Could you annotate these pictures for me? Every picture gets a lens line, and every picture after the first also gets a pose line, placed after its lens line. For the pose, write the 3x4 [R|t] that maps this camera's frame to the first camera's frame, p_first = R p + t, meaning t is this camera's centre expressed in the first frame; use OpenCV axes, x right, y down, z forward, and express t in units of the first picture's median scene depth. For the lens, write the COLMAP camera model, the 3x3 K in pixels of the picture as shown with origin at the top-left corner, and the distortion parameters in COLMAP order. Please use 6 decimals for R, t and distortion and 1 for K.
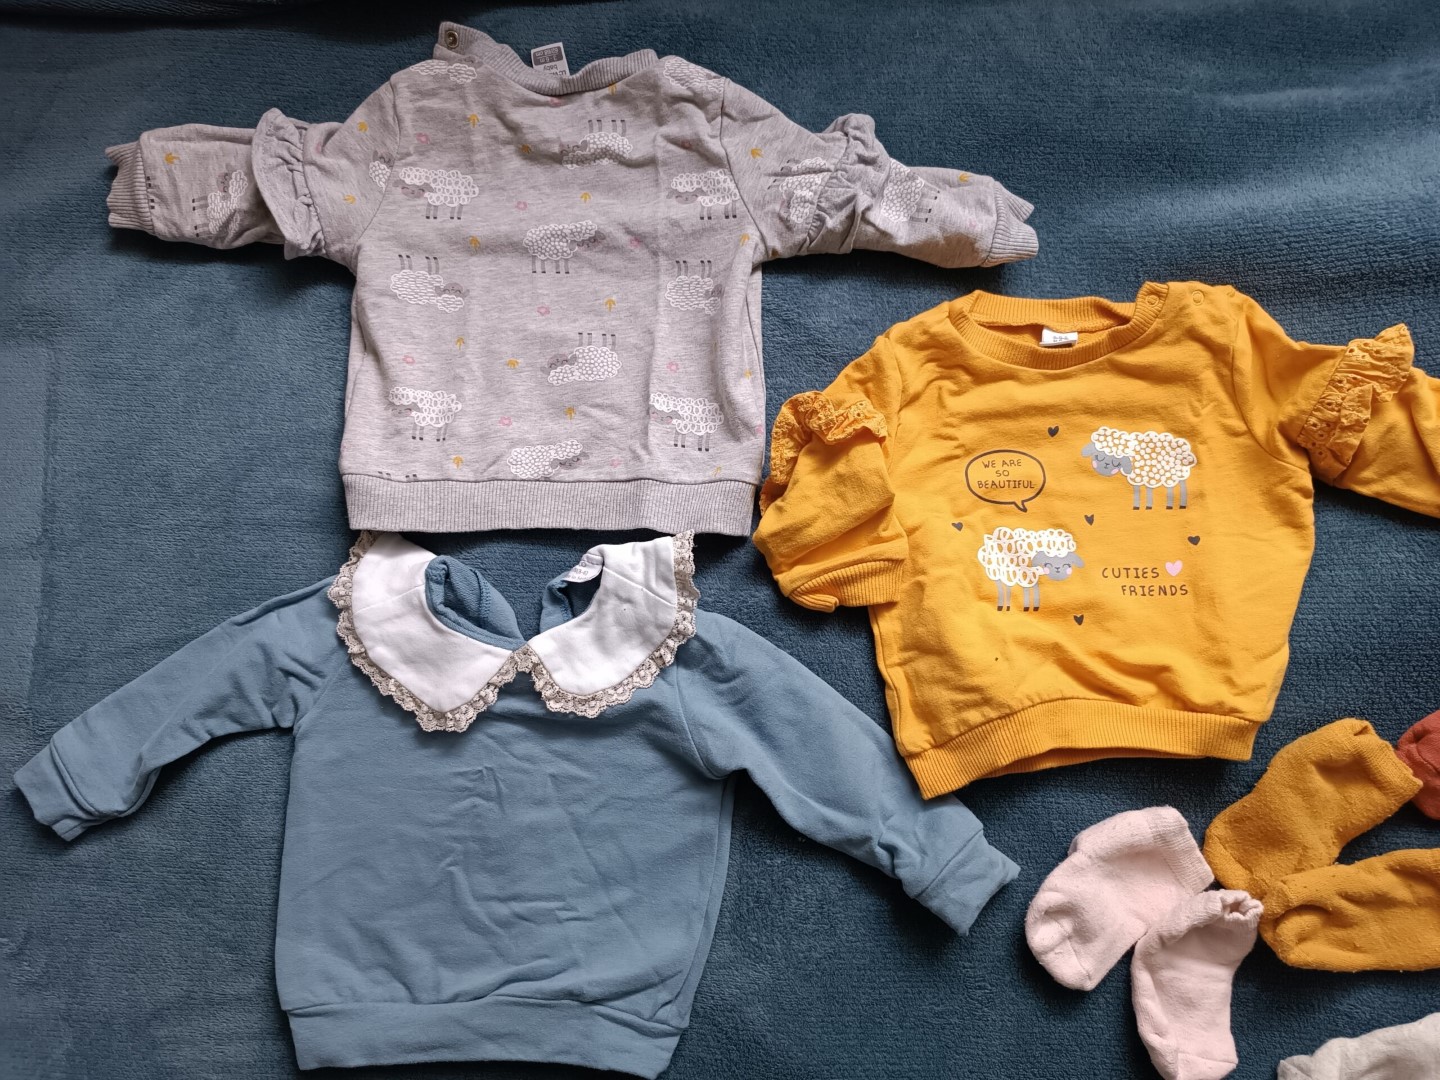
lens RADIAL K [[1035.7, 0, 720.0], [0, 1035.7, 540.0], [0, 0, 1]] dist [0.006468, -0.021769]
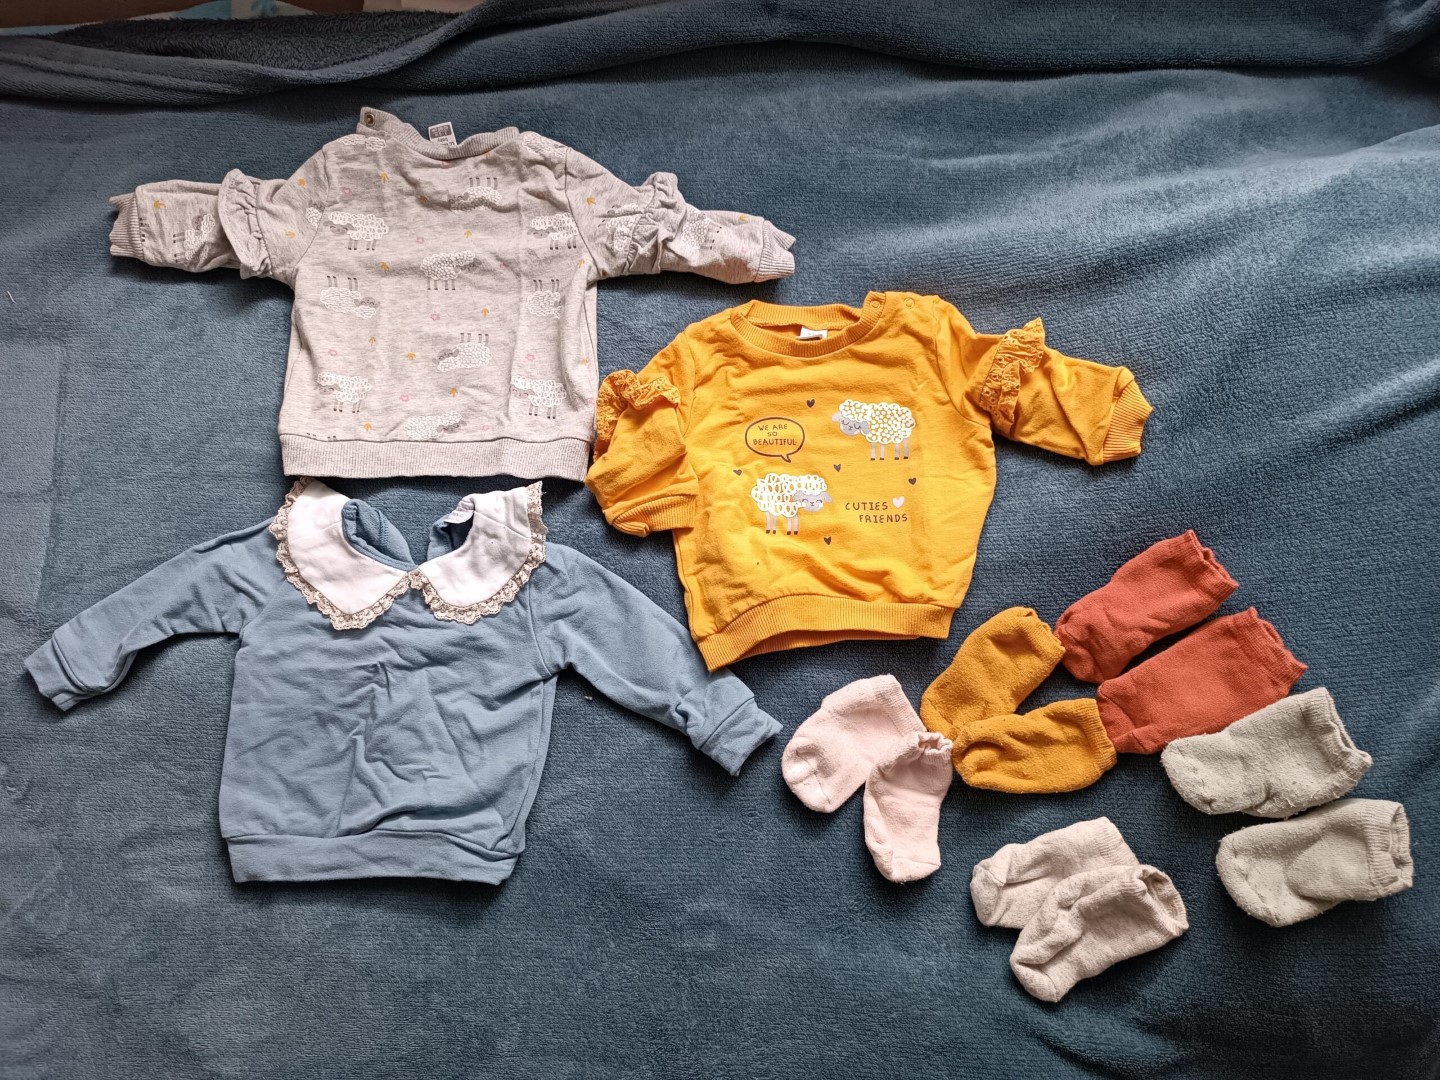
lens RADIAL K [[1035.7, 0, 720.0], [0, 1035.7, 540.0], [0, 0, 1]] dist [0.006468, -0.021769]
pose [[0.999939, -0.003363, 0.010546, 0.190970], [0.004027, 0.997963, -0.063669, 0.159898], [-0.010310, 0.063708, 0.997915, -0.335365]]
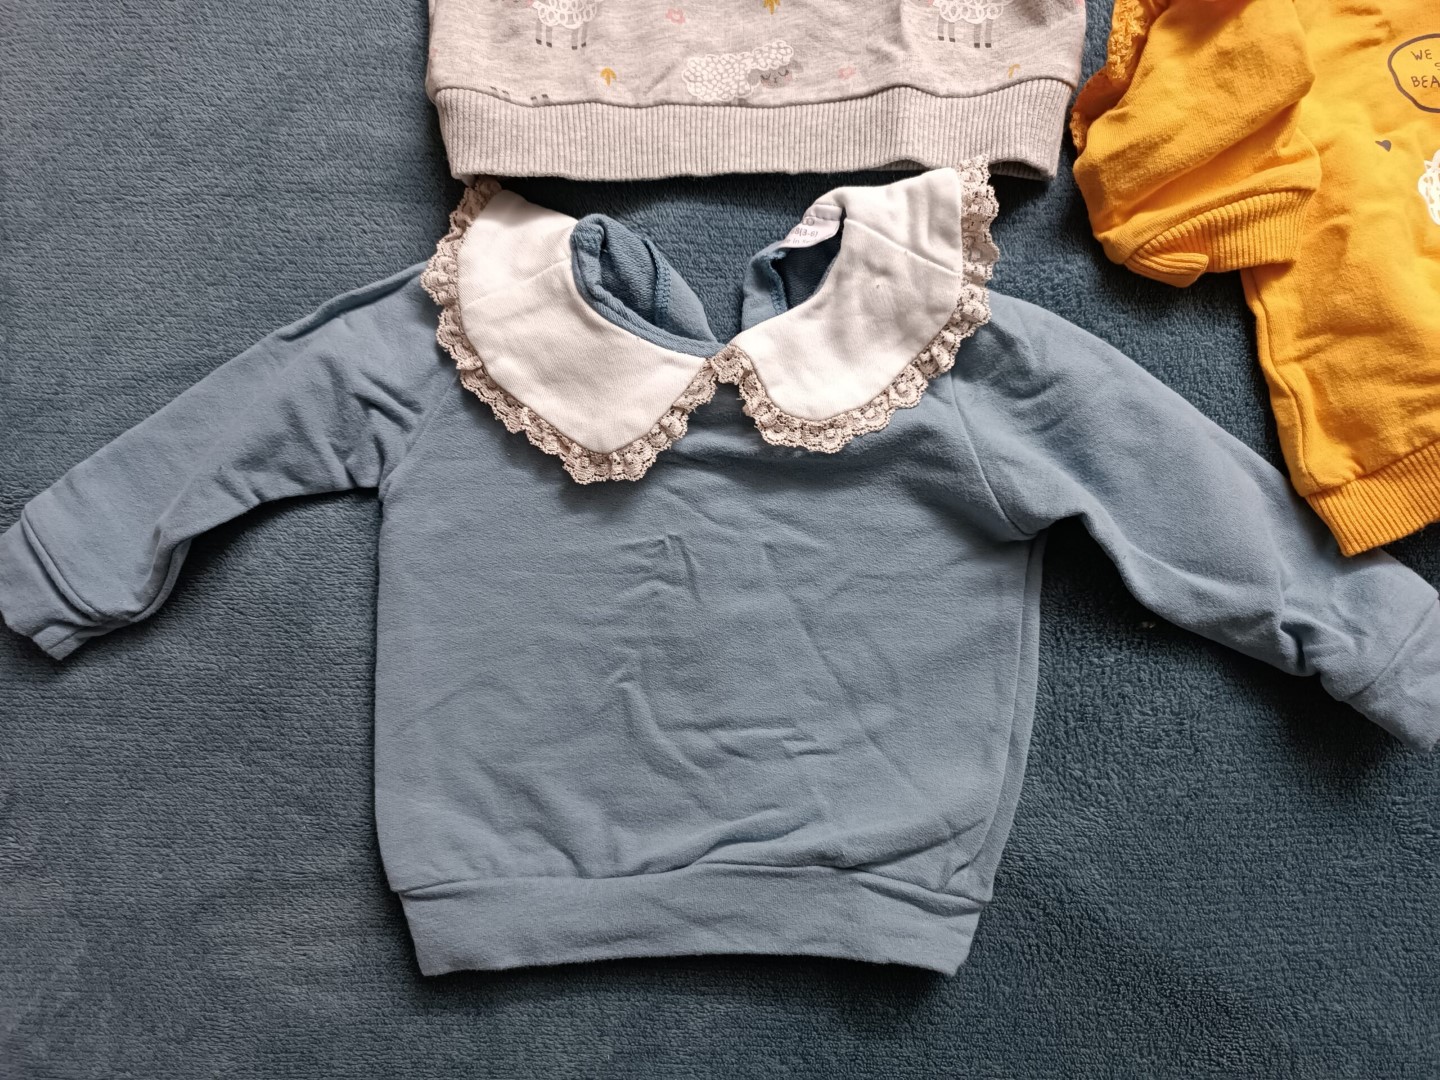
lens RADIAL K [[1035.7, 0, 720.0], [0, 1035.7, 540.0], [0, 0, 1]] dist [0.006468, -0.021769]
pose [[0.999600, -0.027753, -0.005426, -0.190375], [0.028110, 0.996100, 0.083635, 0.167204], [0.003084, -0.083754, 0.996482, 0.330485]]
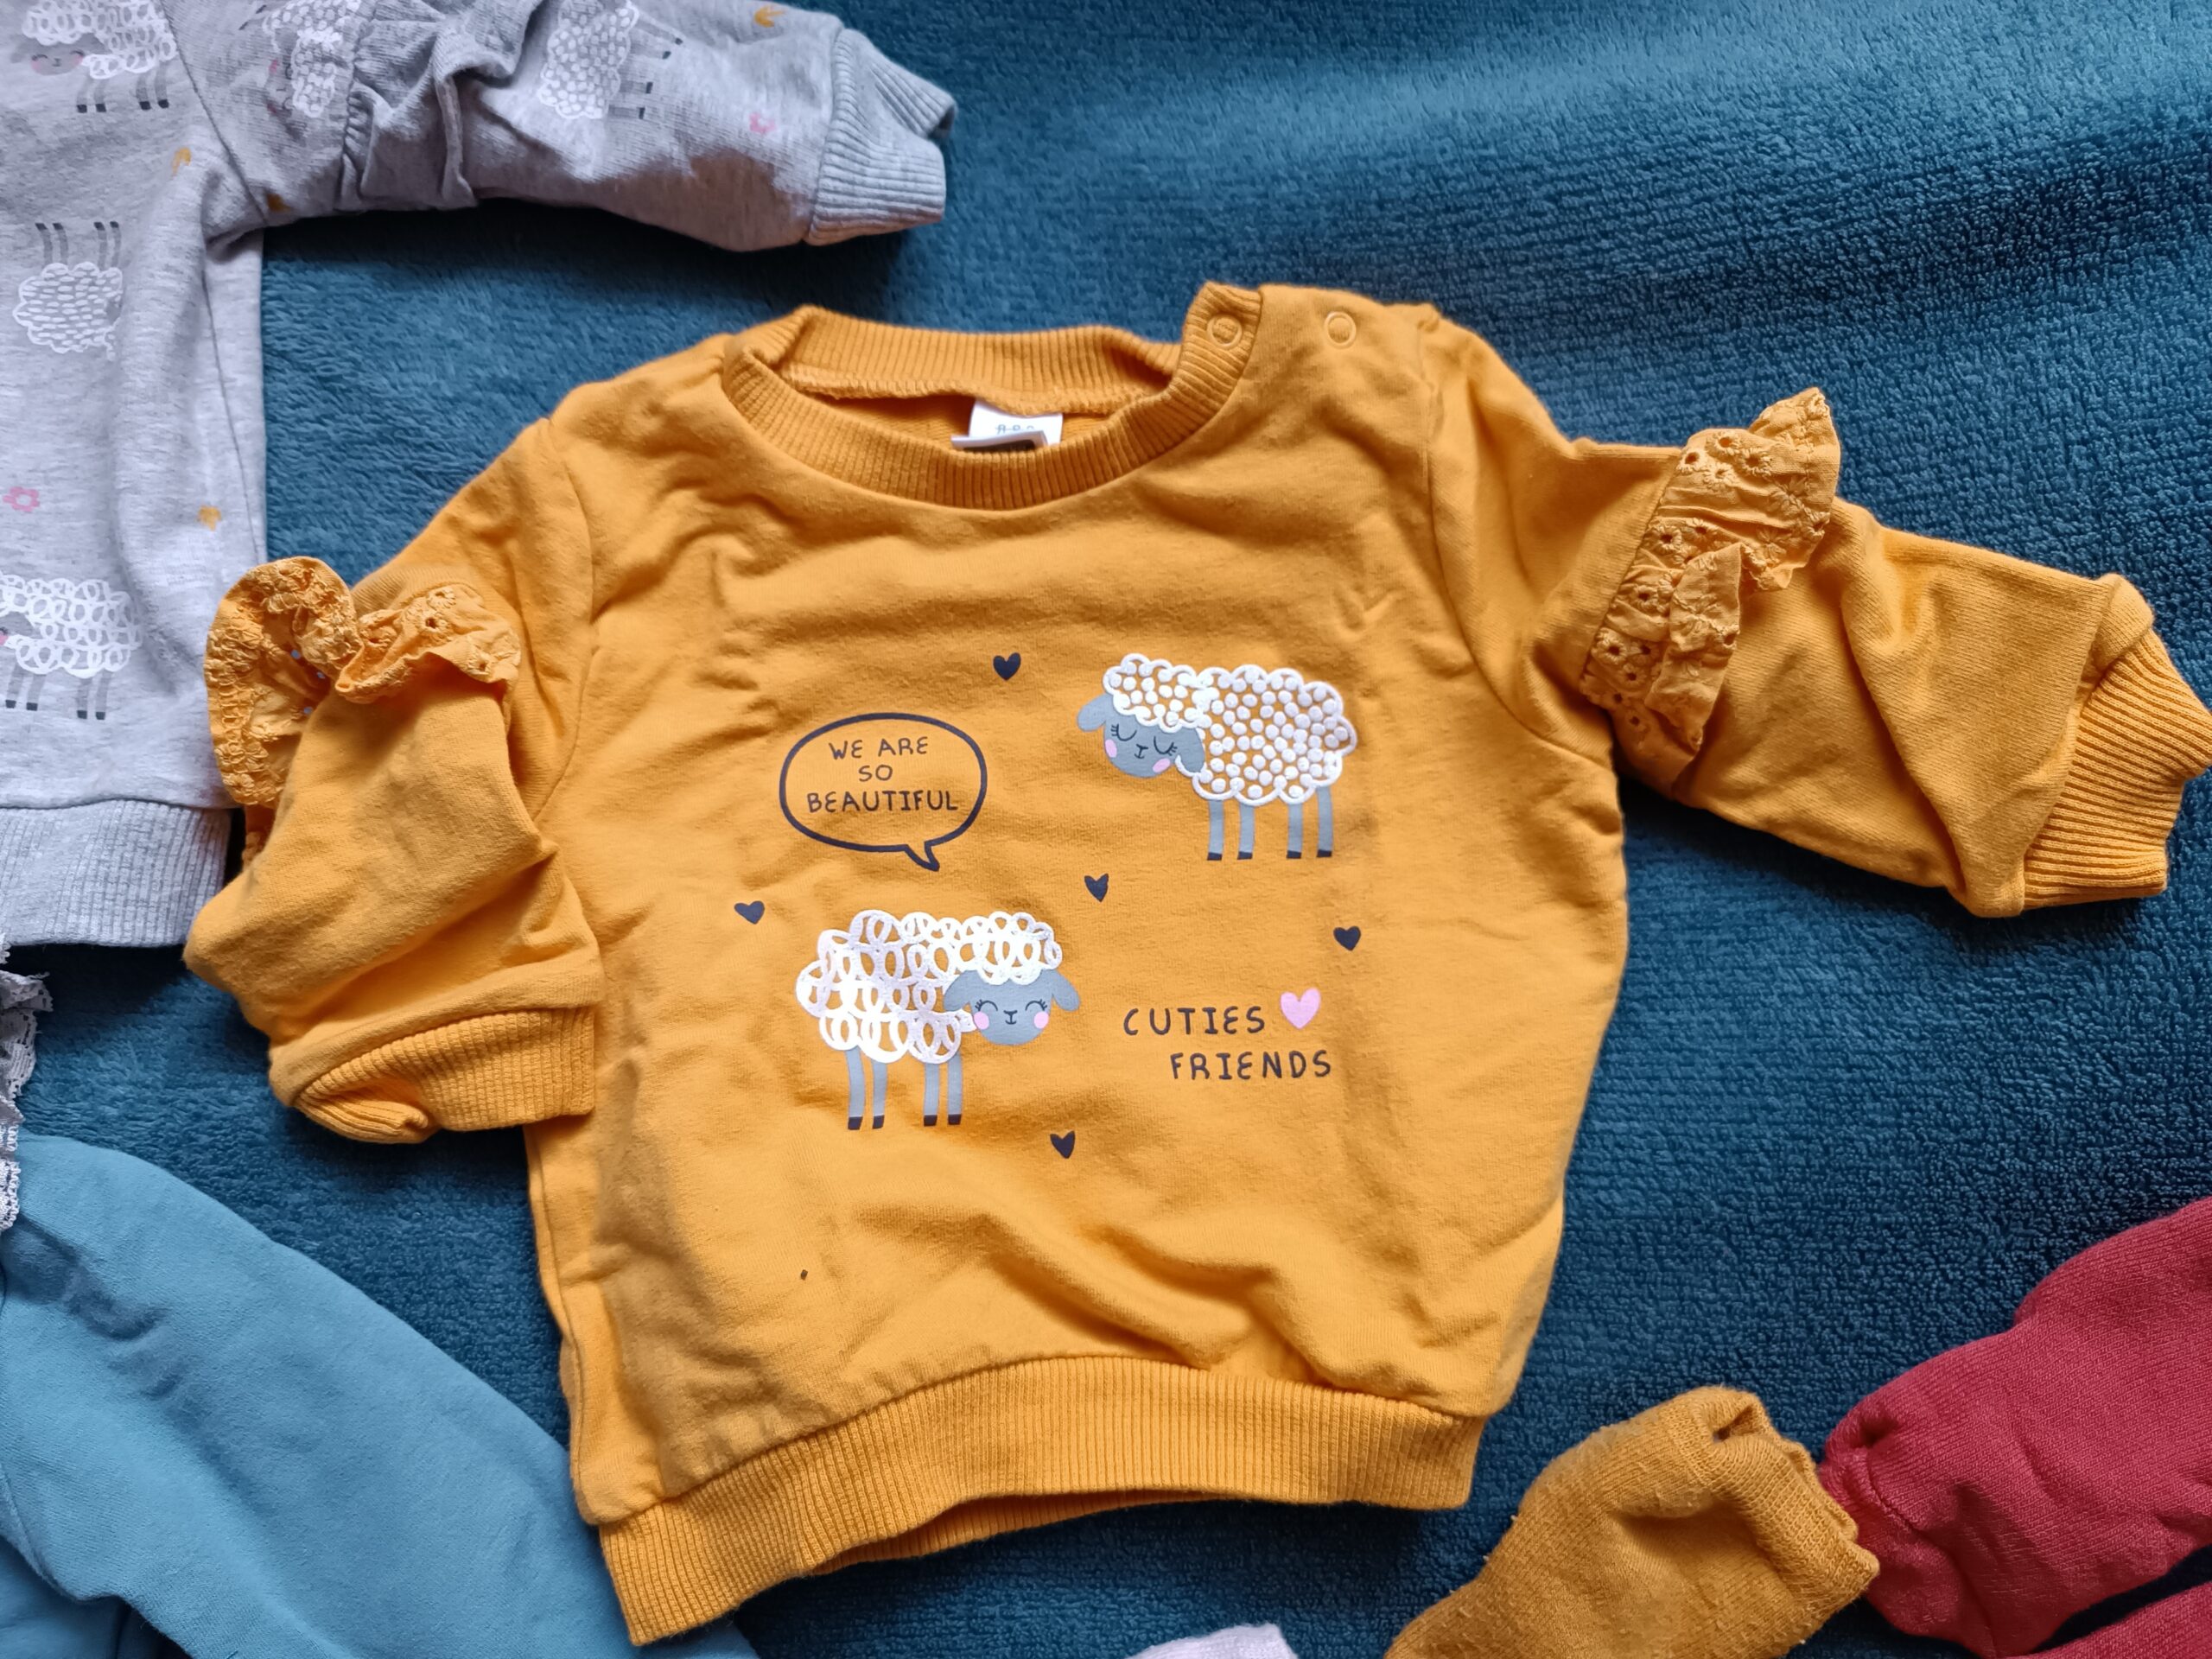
lens RADIAL K [[1611.9, 0, 1119.9], [0, 1611.9, 827.7], [0, 0, 1]] dist [-0.008541, -0.013915]
pose [[0.994515, -0.011443, 0.103970, 0.303229], [0.011513, 0.999934, -0.000066, -0.042744], [-0.103962, 0.001262, 0.994580, 0.385858]]
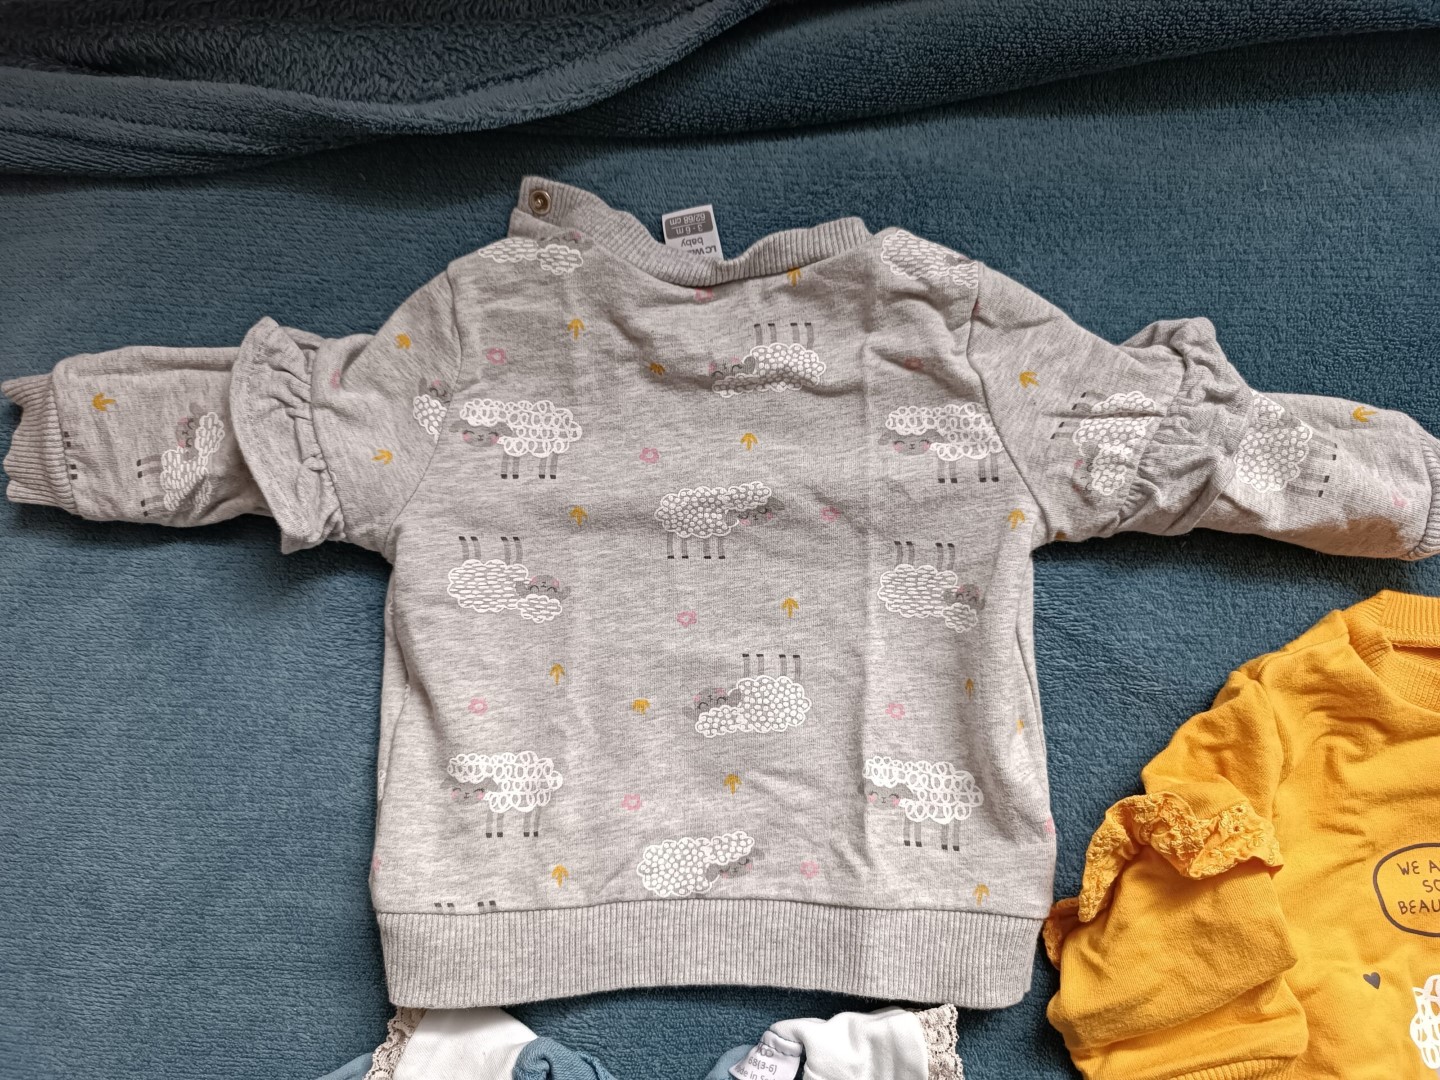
lens RADIAL K [[1053.8, 0, 715.1], [0, 1053.8, 533.1], [0, 0, 1]] dist [-0.009596, -0.006288]
pose [[0.999889, -0.014865, -0.001408, -0.157989], [0.014813, 0.999385, -0.031790, -0.265018], [0.001880, 0.031766, 0.999494, 0.365612]]
